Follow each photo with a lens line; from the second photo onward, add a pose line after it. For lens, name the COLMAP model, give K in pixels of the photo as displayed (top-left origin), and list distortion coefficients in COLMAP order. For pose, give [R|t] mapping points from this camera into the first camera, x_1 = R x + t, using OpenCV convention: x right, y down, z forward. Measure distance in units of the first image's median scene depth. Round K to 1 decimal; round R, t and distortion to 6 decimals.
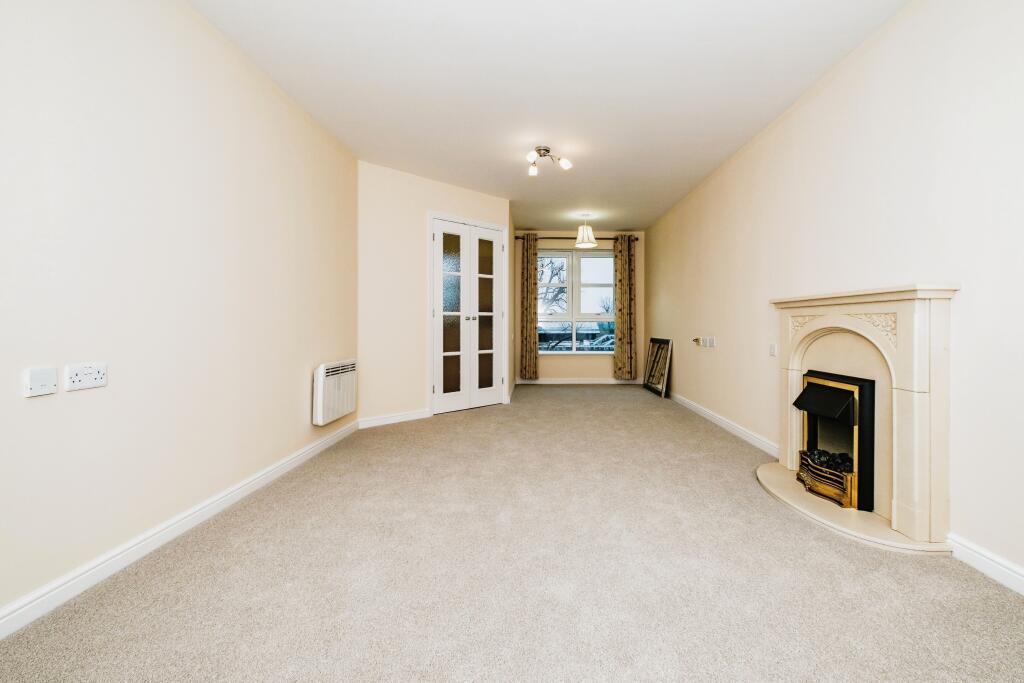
lens RADIAL K [[451.4, 0, 513.2], [0, 451.4, 325.1], [0, 0, 1]] dist [0.001036, 0.000107]
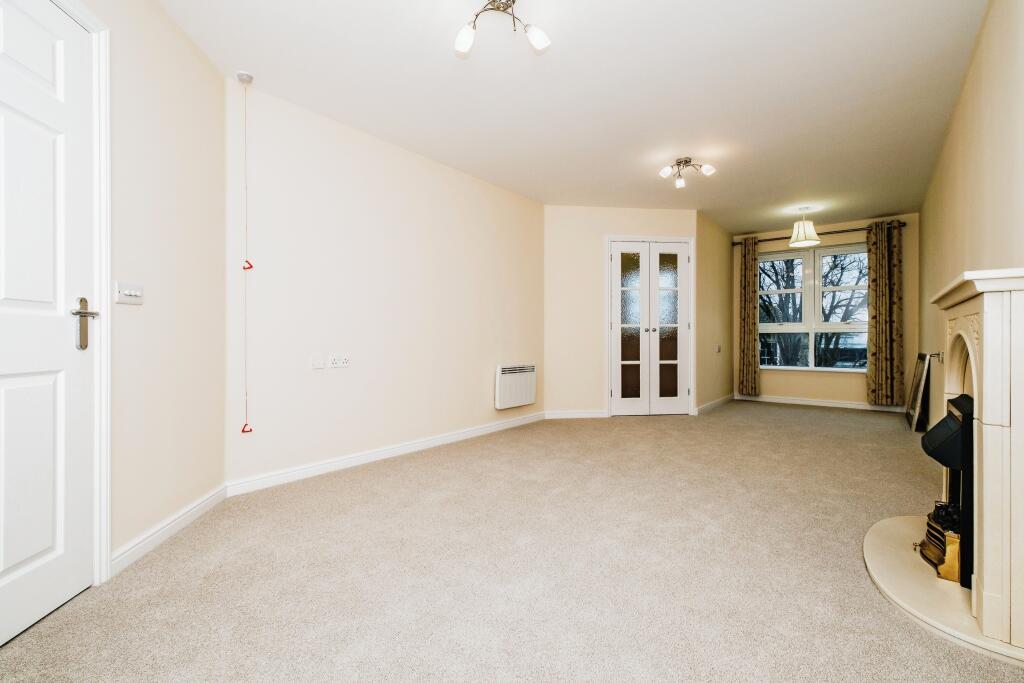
lens RADIAL K [[434.1, 0, 512.0], [0, 434.1, 341.5], [0, 0, 1]] dist [0.000923, 0.000072]
pose [[0.776287, 0.004001, -0.630367, 0.283468], [-0.000021, 0.999980, 0.006322, 0.005557], [0.630380, -0.004894, 0.776272, 0.003967]]
